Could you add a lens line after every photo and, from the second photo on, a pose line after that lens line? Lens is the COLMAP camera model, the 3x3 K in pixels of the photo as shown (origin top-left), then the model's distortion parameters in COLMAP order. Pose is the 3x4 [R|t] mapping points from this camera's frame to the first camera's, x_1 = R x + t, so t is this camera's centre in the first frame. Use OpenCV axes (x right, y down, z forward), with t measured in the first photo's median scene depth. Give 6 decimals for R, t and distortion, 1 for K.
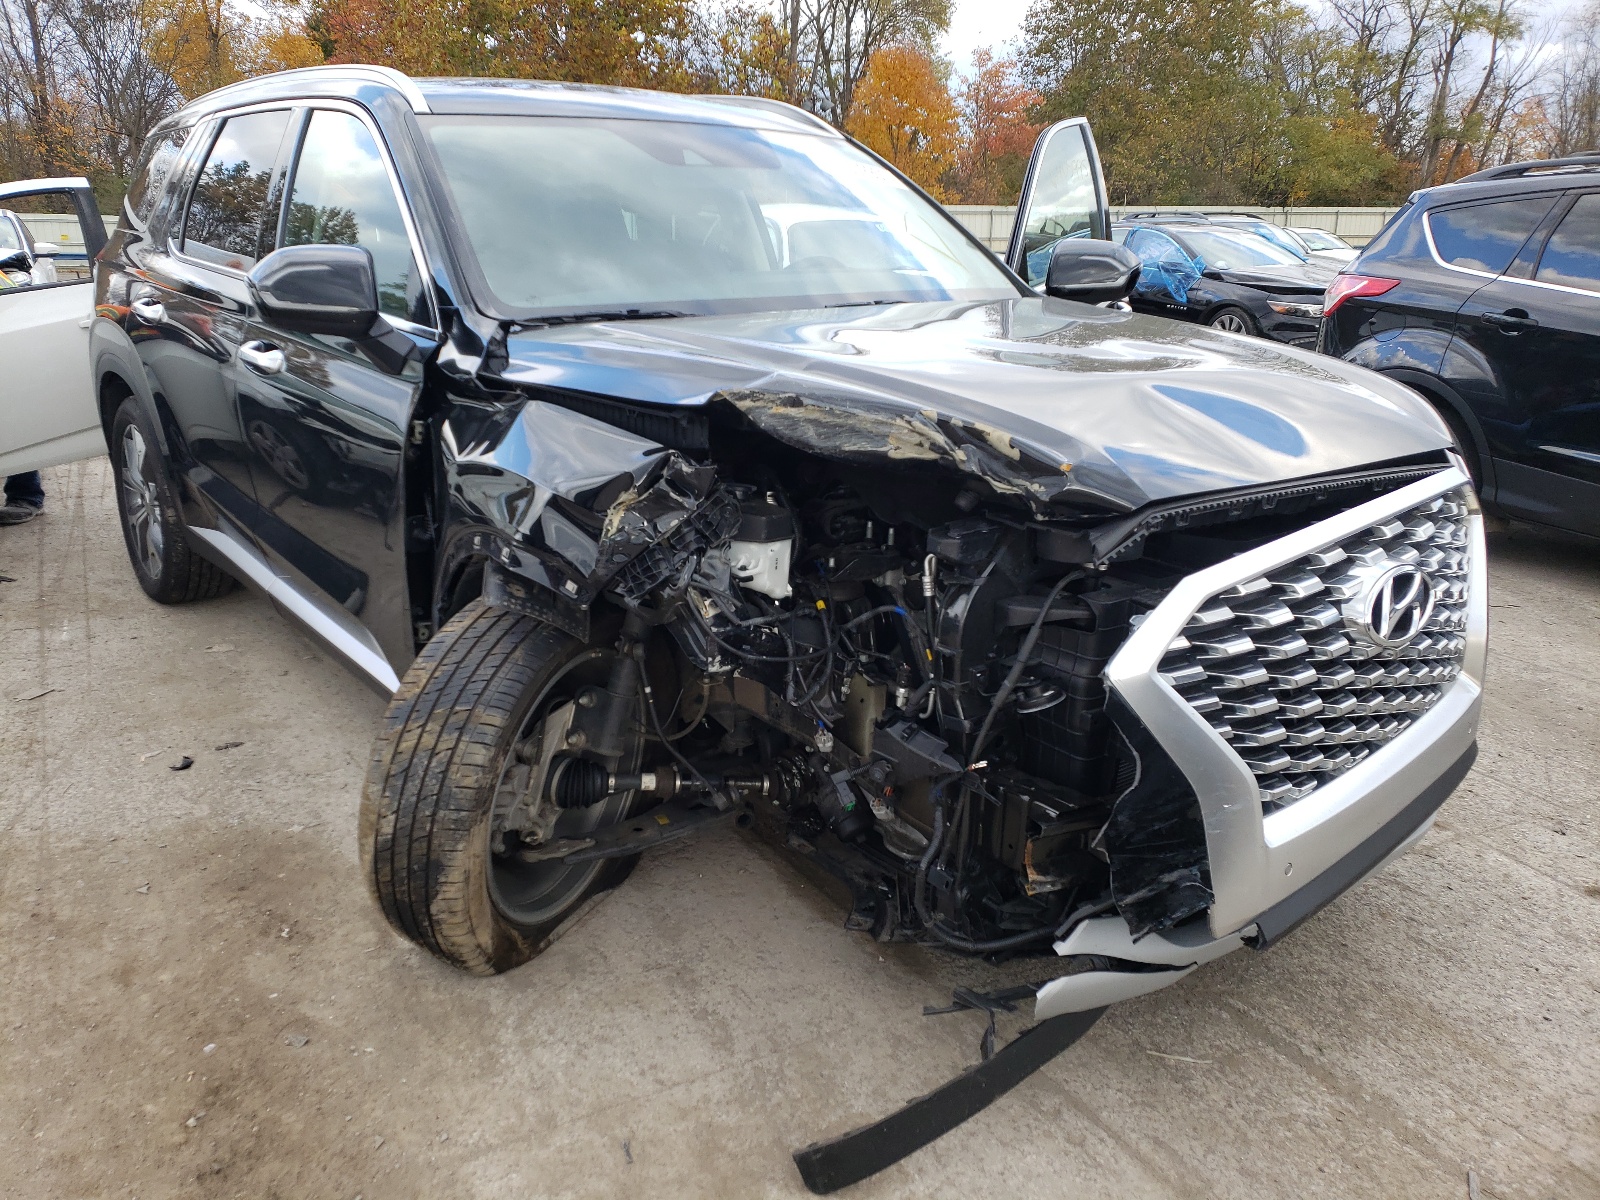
lens RADIAL K [[1217.6, 0, 801.1], [0, 1217.6, 603.0], [0, 0, 1]] dist [0.030758, -0.007945]
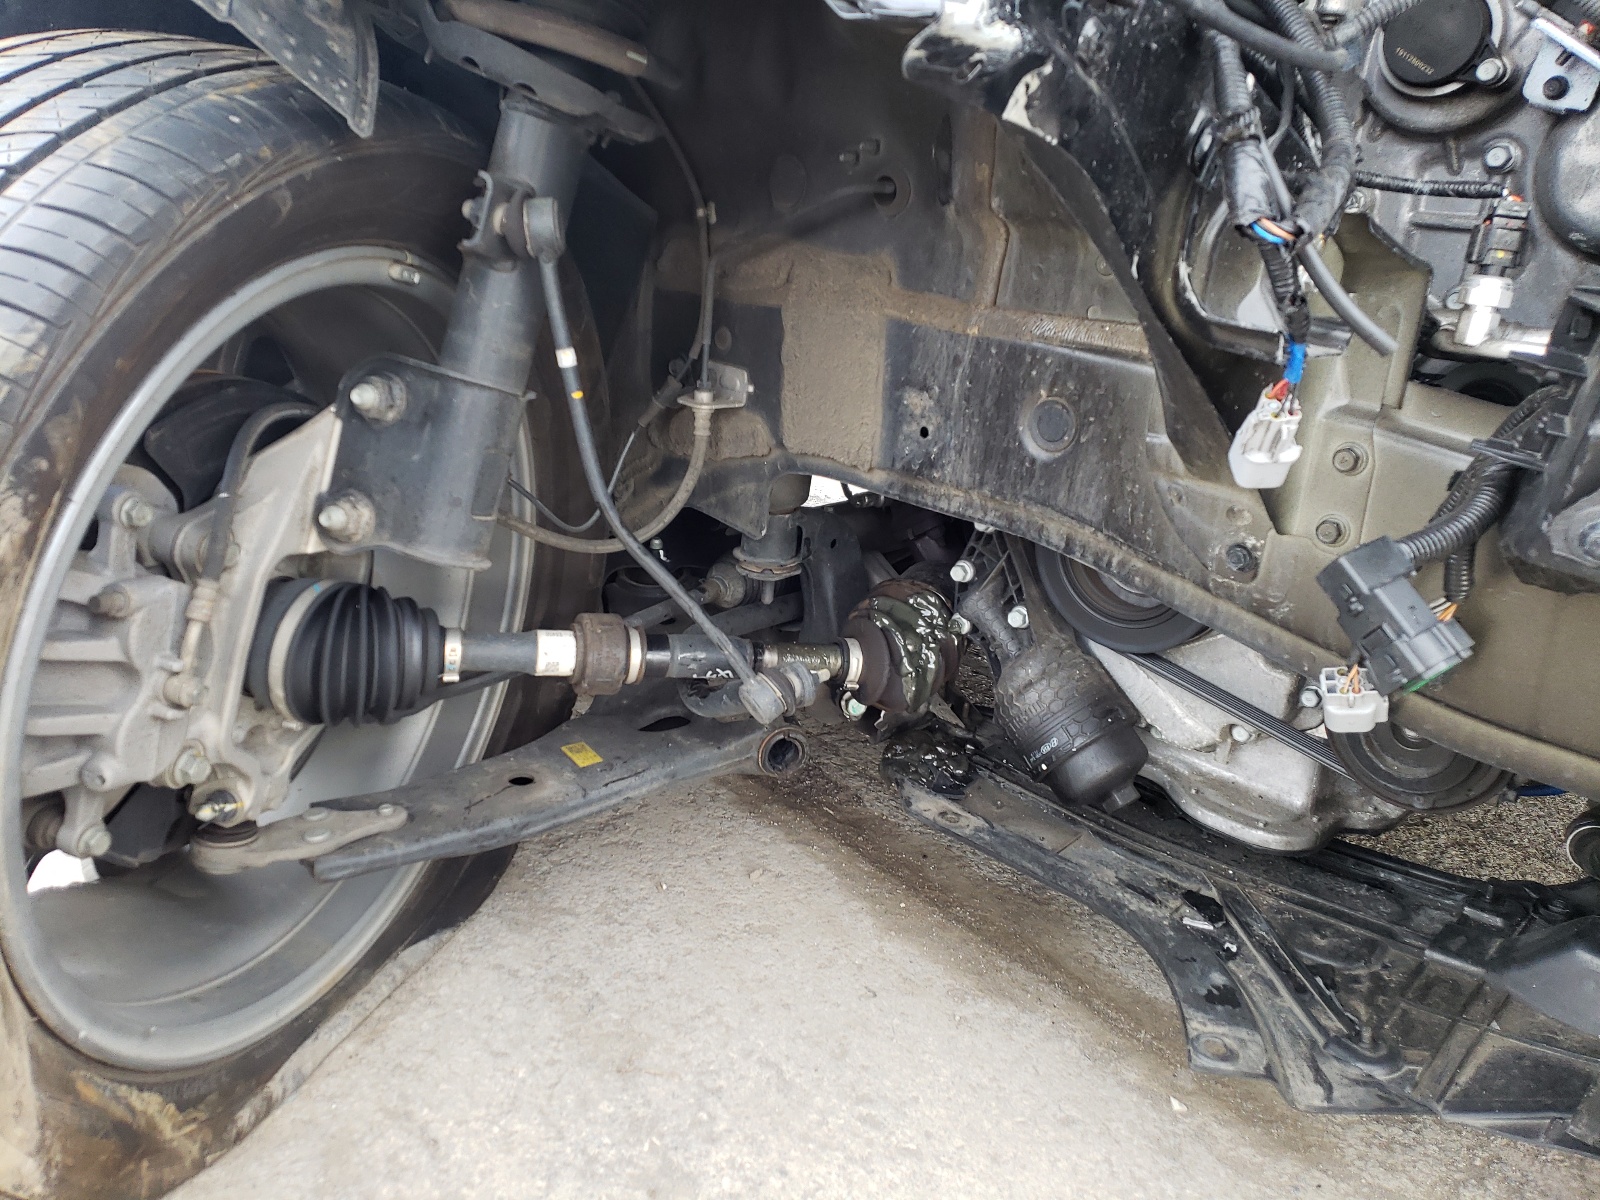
lens RADIAL K [[1217.6, 0, 799.1], [0, 1217.6, 598.8], [0, 0, 1]] dist [0.030758, -0.007945]
pose [[0.990983, 0.004197, 0.133922, -0.101334], [-0.008508, 0.999463, 0.031637, 0.118454], [-0.133718, -0.032491, 0.990487, 0.623936]]
